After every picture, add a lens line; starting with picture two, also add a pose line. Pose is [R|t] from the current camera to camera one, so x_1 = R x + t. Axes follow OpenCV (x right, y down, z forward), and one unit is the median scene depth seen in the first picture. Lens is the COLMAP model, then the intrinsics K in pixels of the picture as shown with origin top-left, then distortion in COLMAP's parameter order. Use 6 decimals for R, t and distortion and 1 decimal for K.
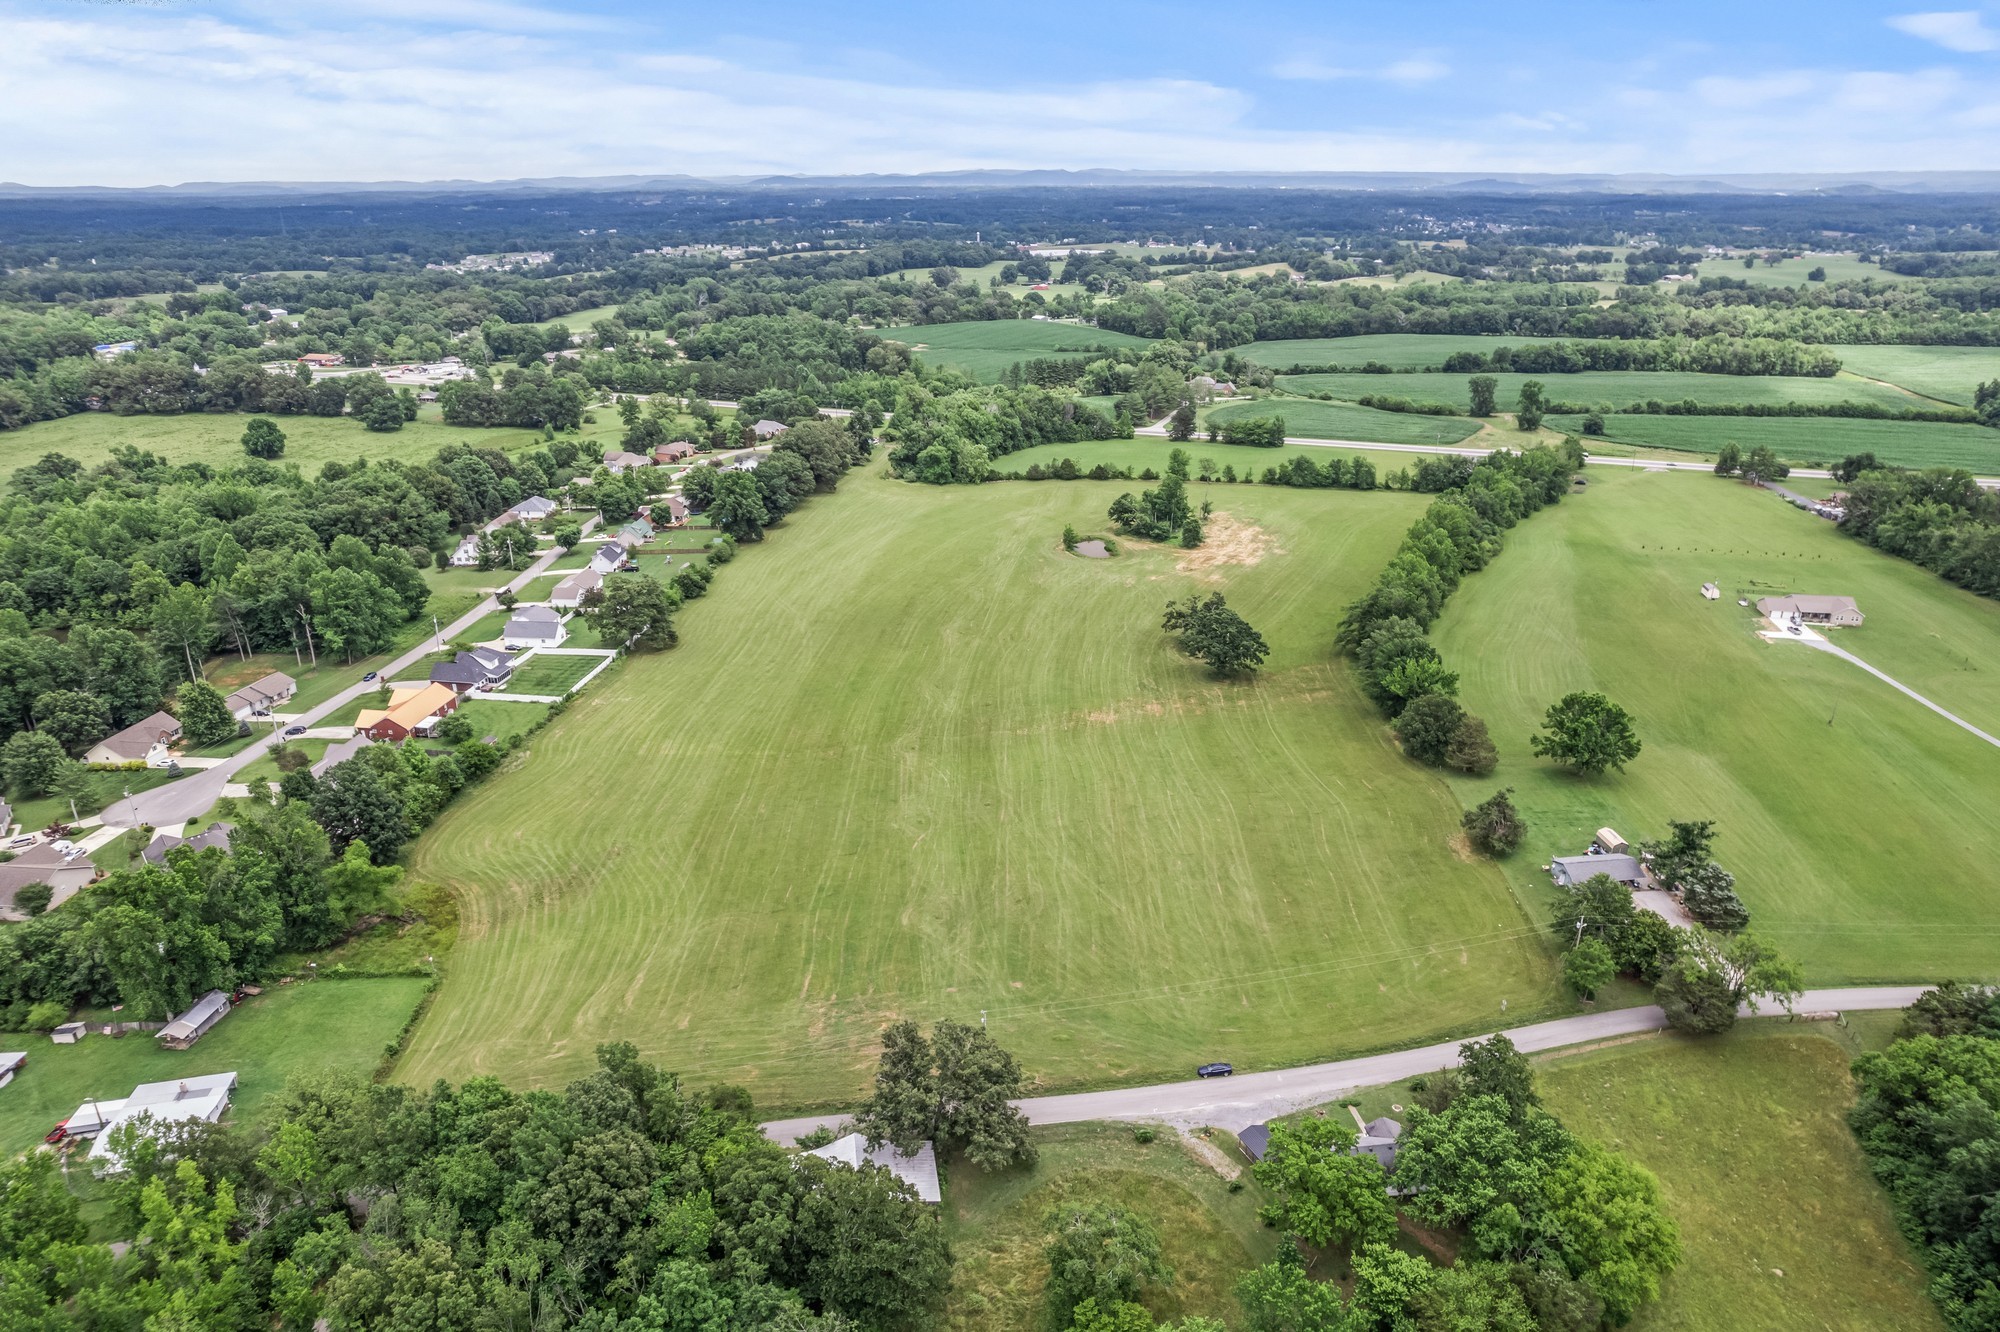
lens RADIAL K [[1279.9, 0, 1010.8], [0, 1279.9, 668.3], [0, 0, 1]] dist [-0.076701, 0.067575]
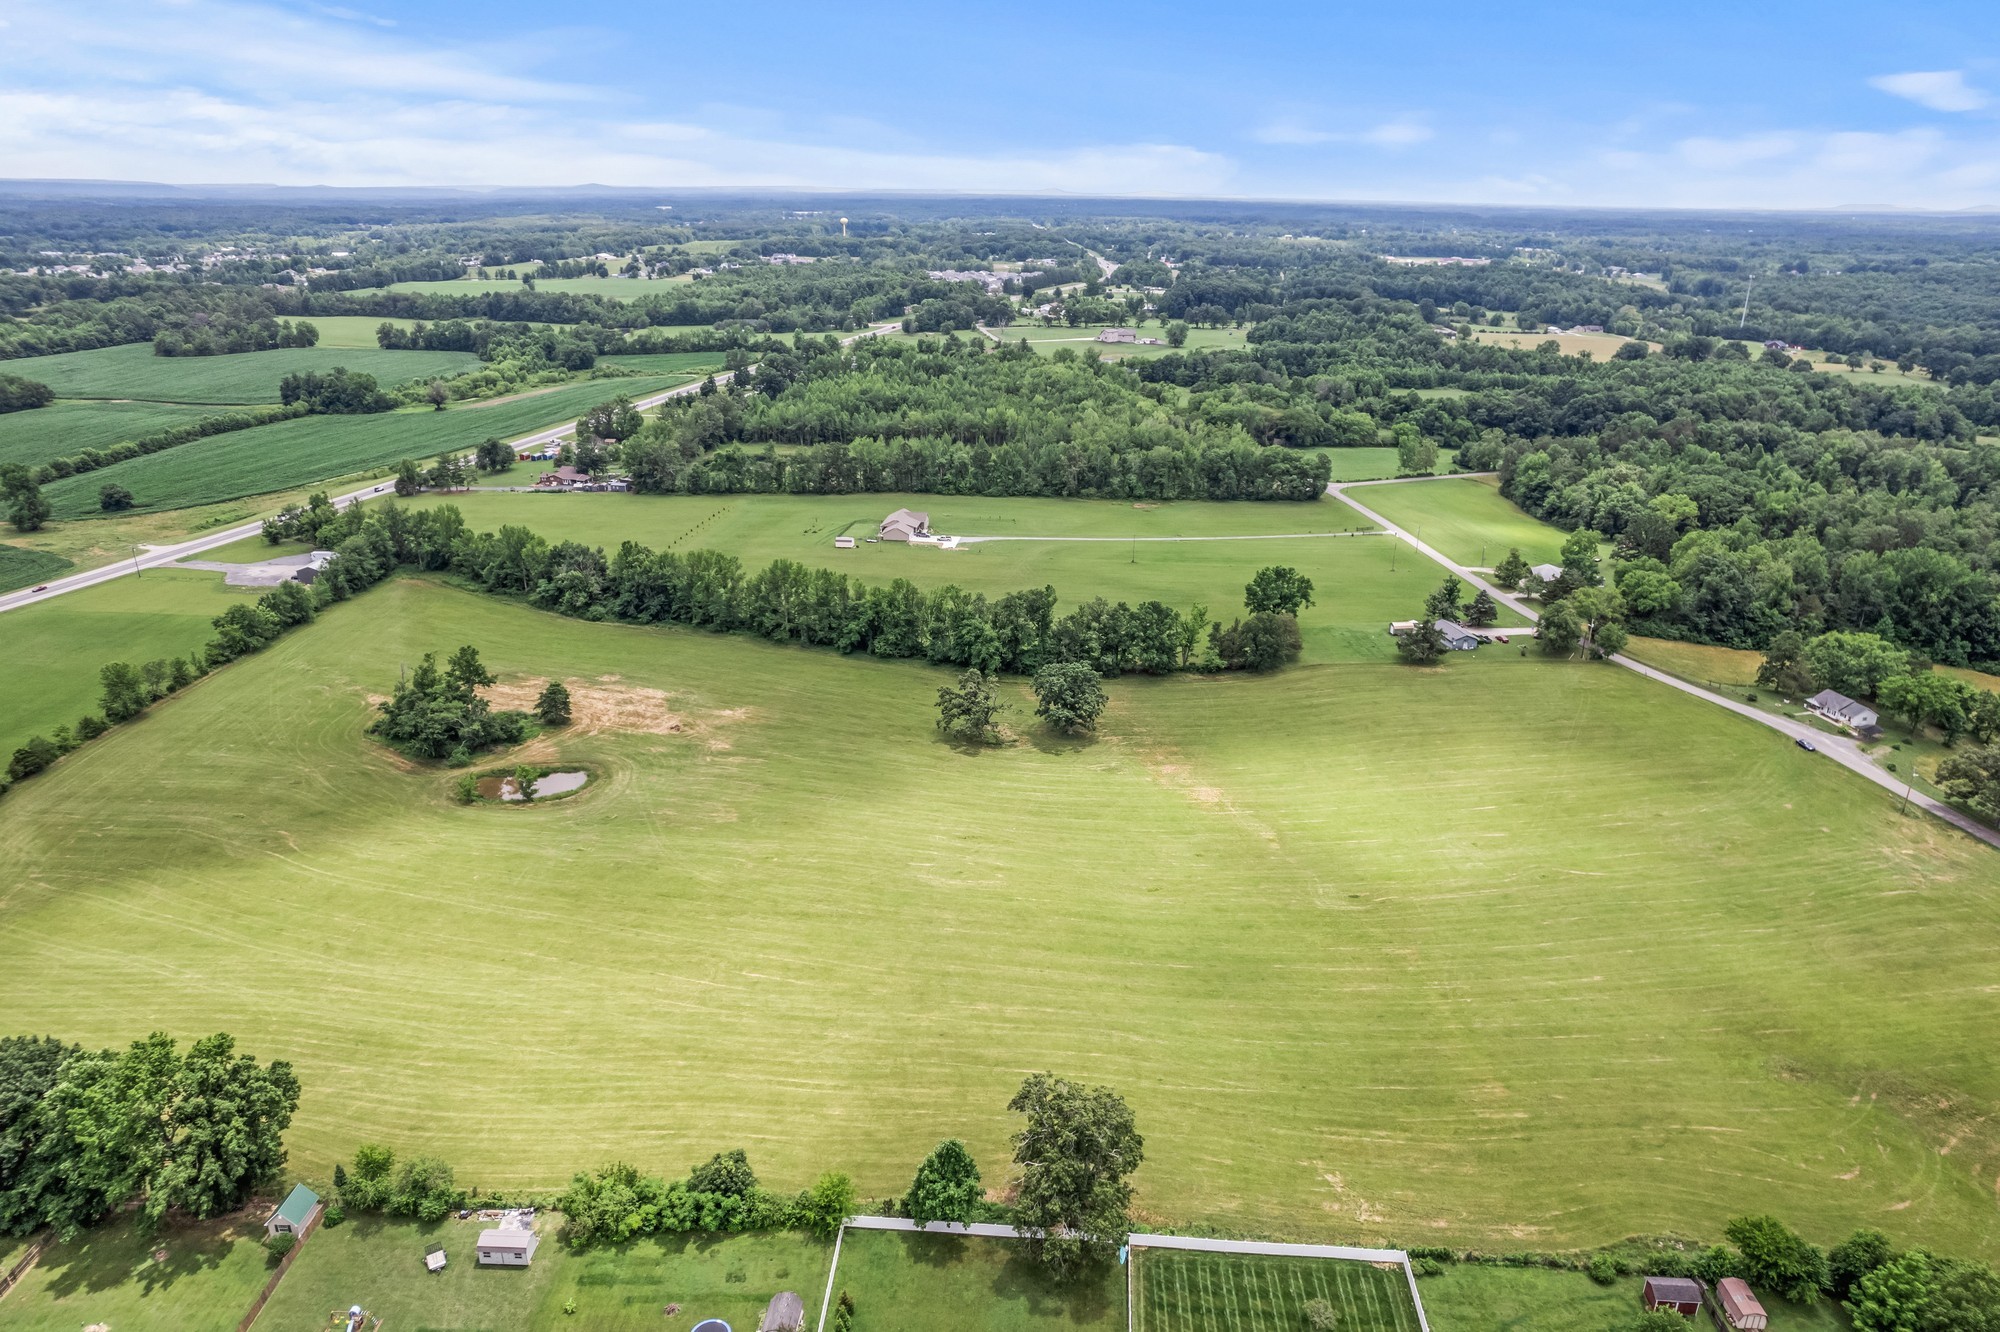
lens RADIAL K [[1279.9, 0, 1007.4], [0, 1279.9, 672.0], [0, 0, 1]] dist [-0.076701, 0.067575]
pose [[-0.053451, -0.356119, 0.932911, -0.403451], [0.351202, 0.867854, 0.351407, -0.222070], [-0.934773, 0.346423, 0.078682, 0.578217]]
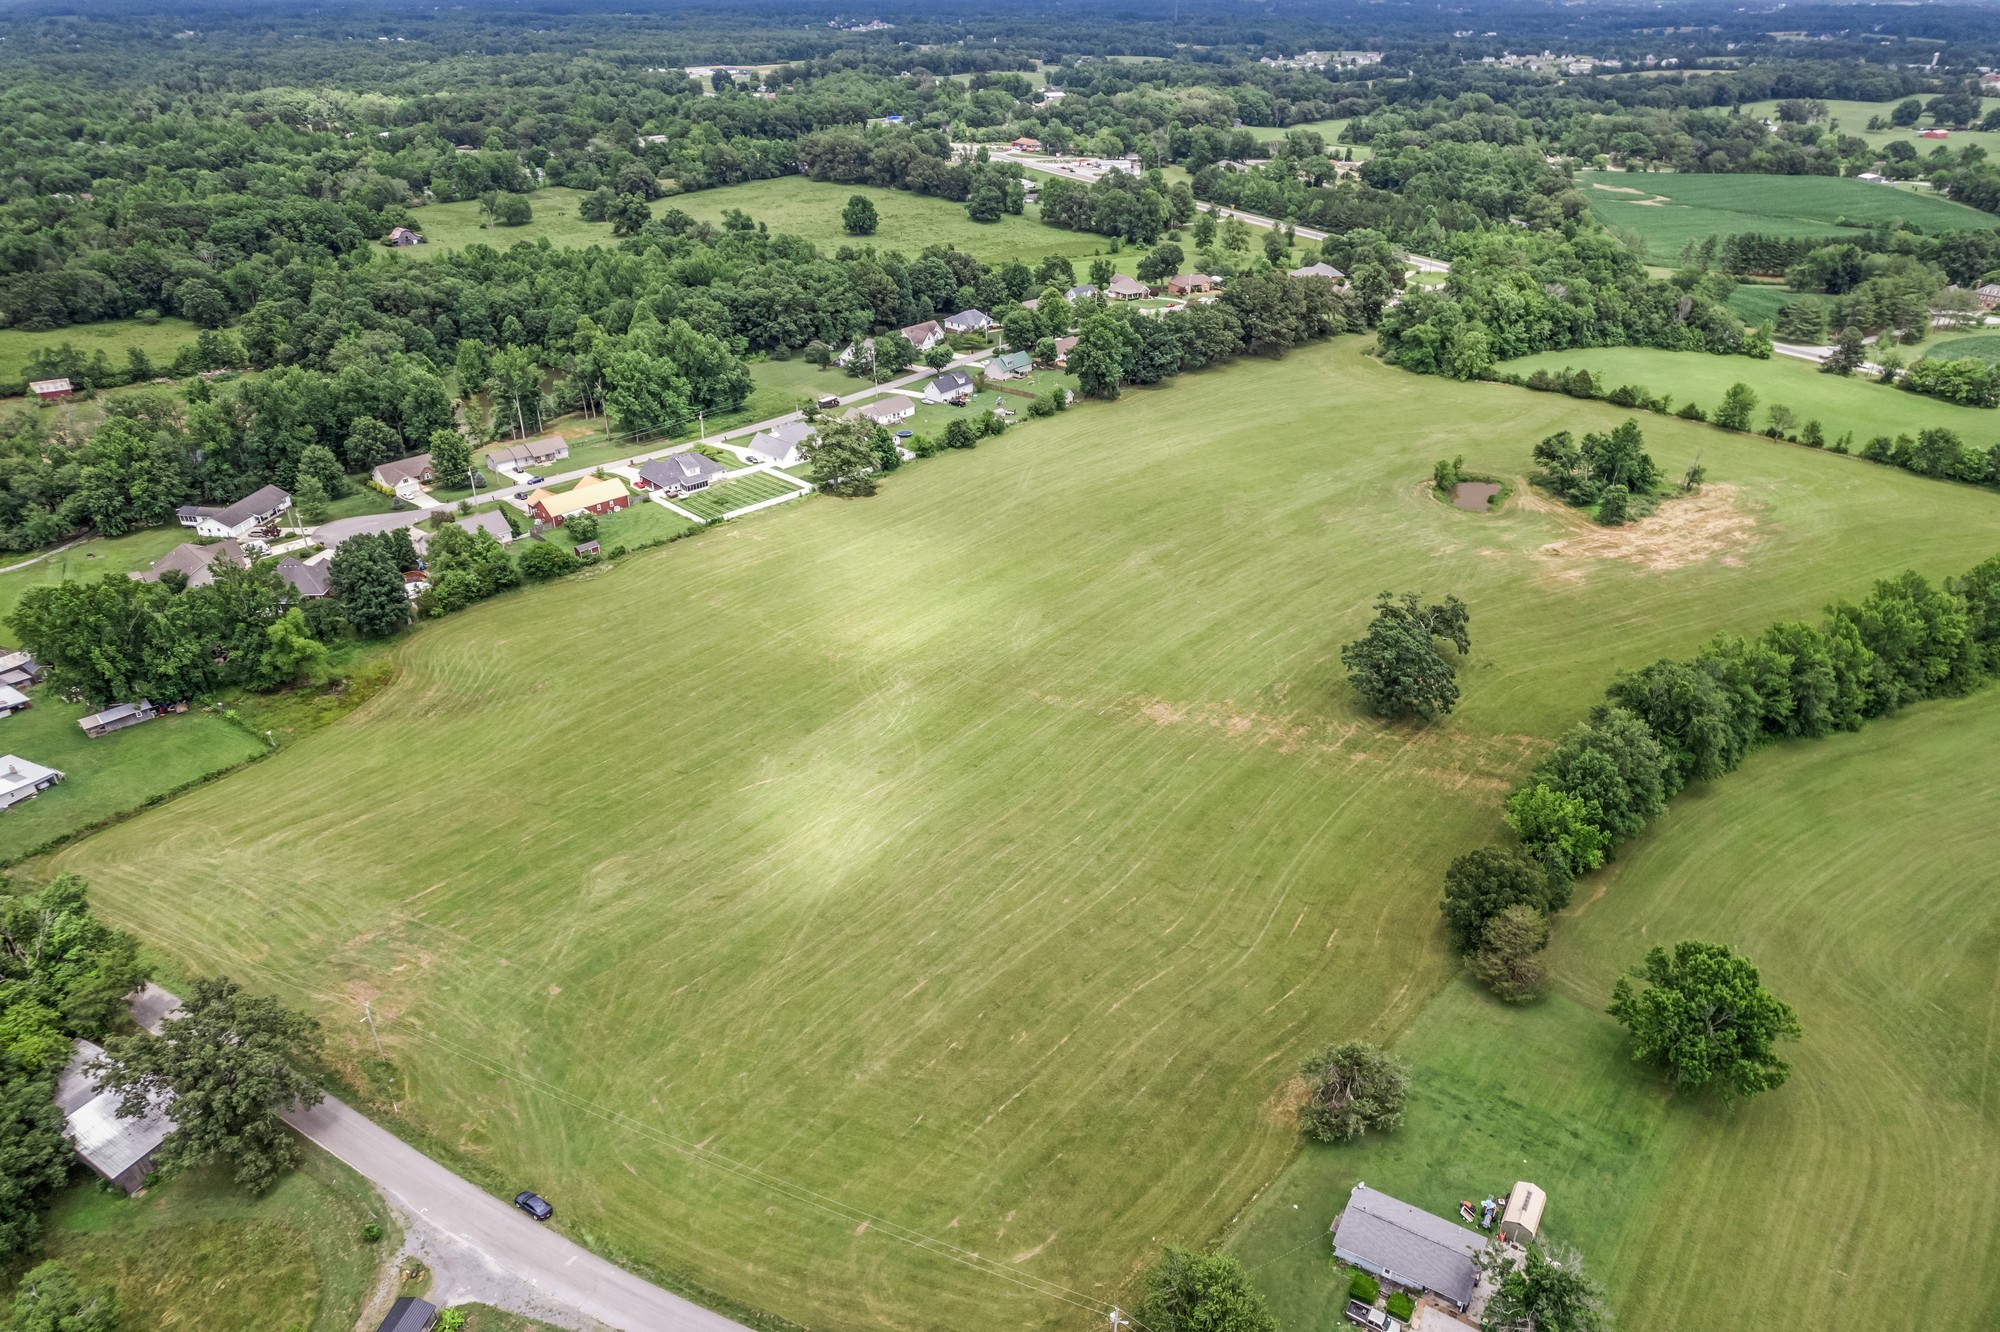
lens RADIAL K [[1279.9, 0, 1011.2], [0, 1279.9, 664.8], [0, 0, 1]] dist [-0.076701, 0.067575]
pose [[0.791738, 0.300219, -0.531997, 0.224992], [-0.226256, 0.953078, 0.201123, -0.069797], [0.567415, -0.038869, 0.822514, 0.176565]]
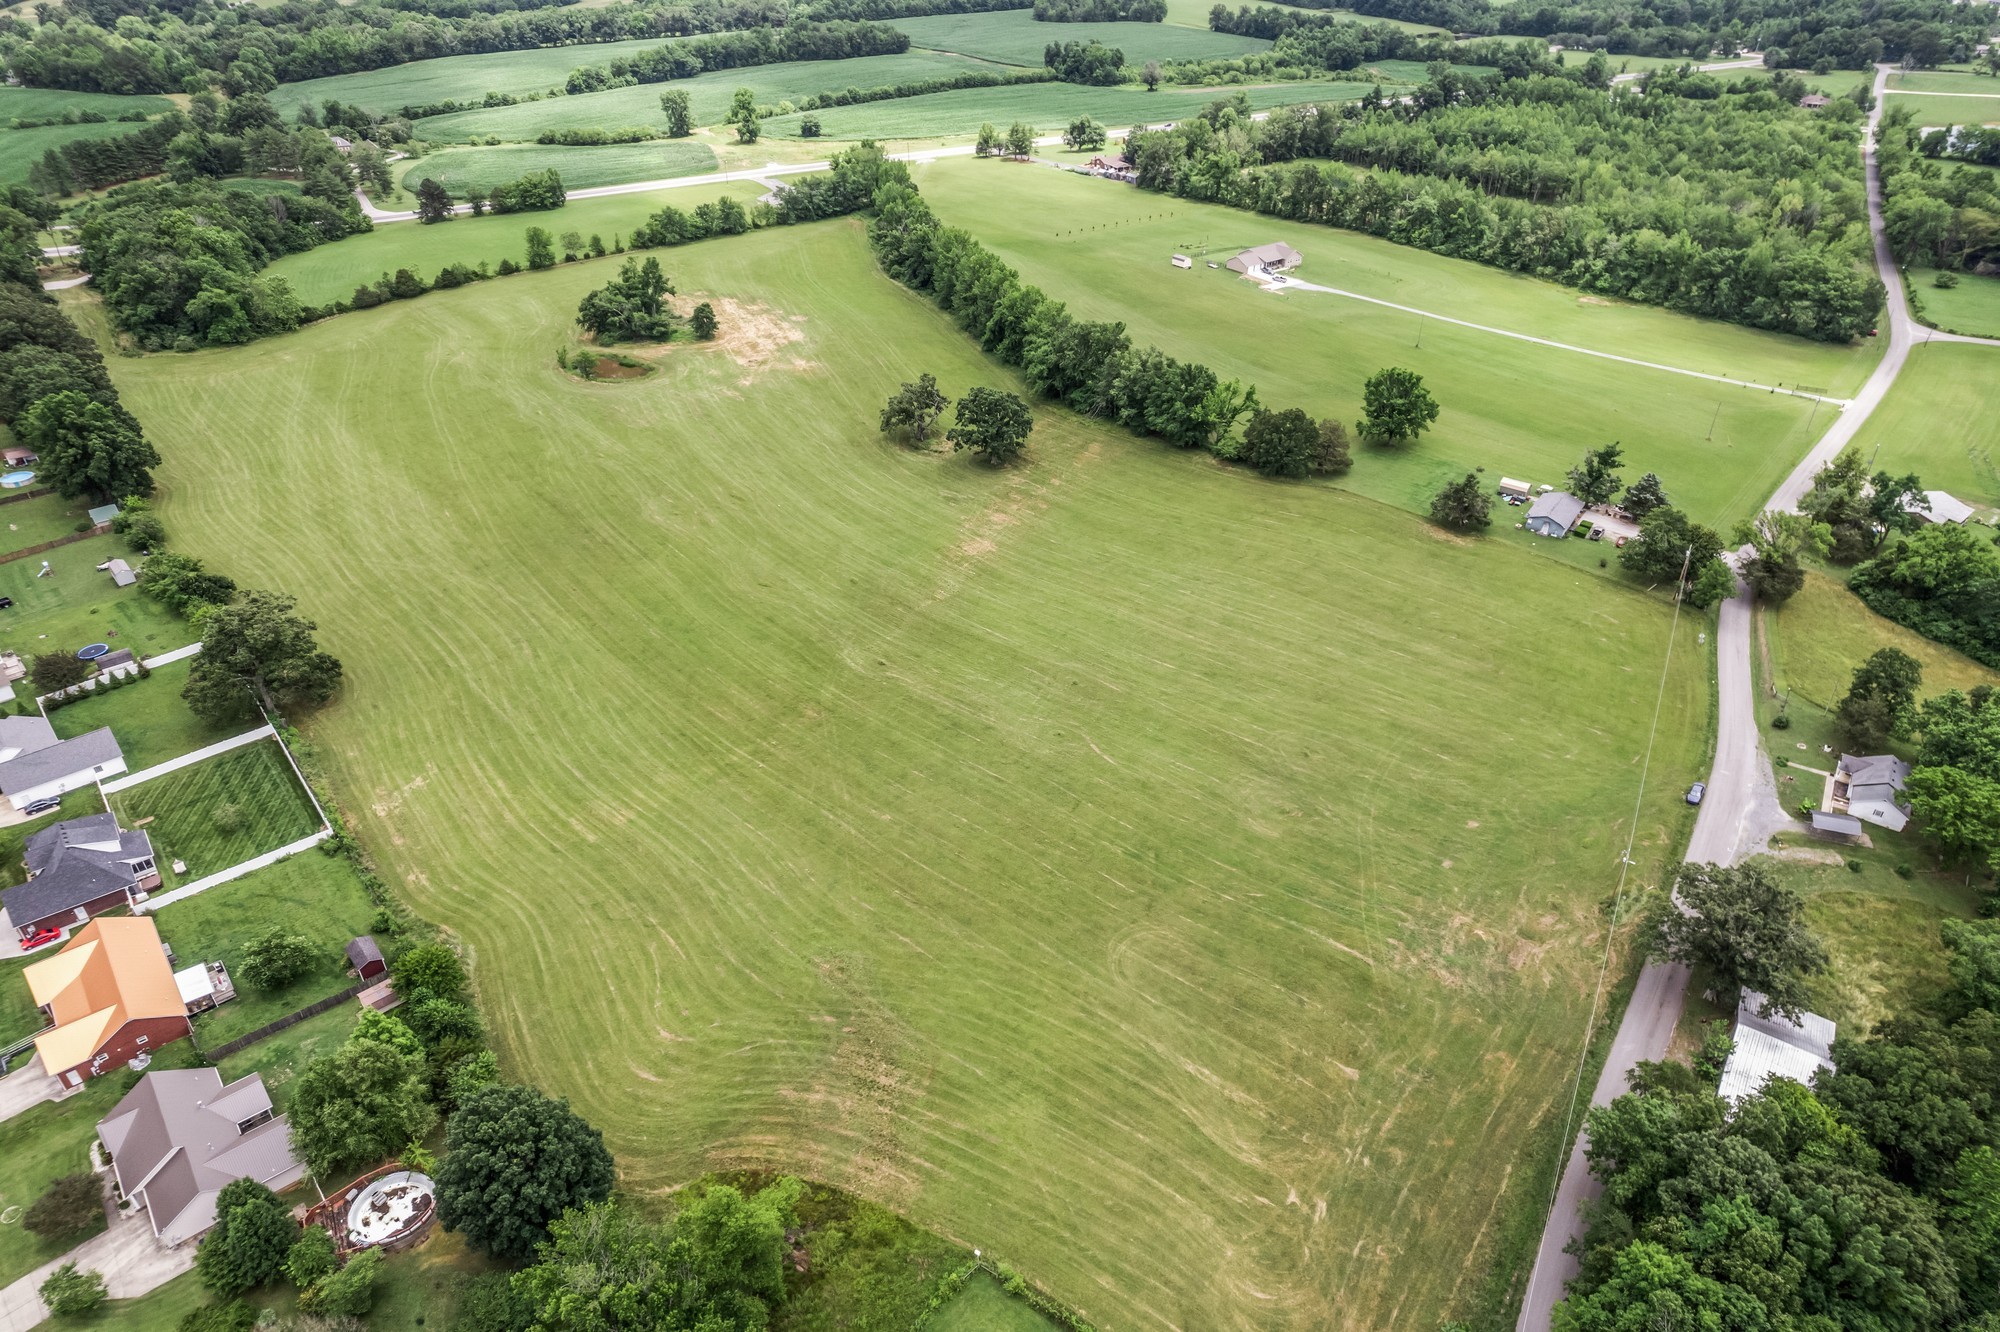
lens RADIAL K [[1279.9, 0, 1001.8], [0, 1279.9, 664.4], [0, 0, 1]] dist [-0.076701, 0.067575]
pose [[0.677586, -0.394926, 0.620412, -0.265980], [0.262575, 0.917898, 0.297520, -0.077357], [-0.686973, -0.038691, 0.725652, 0.208866]]
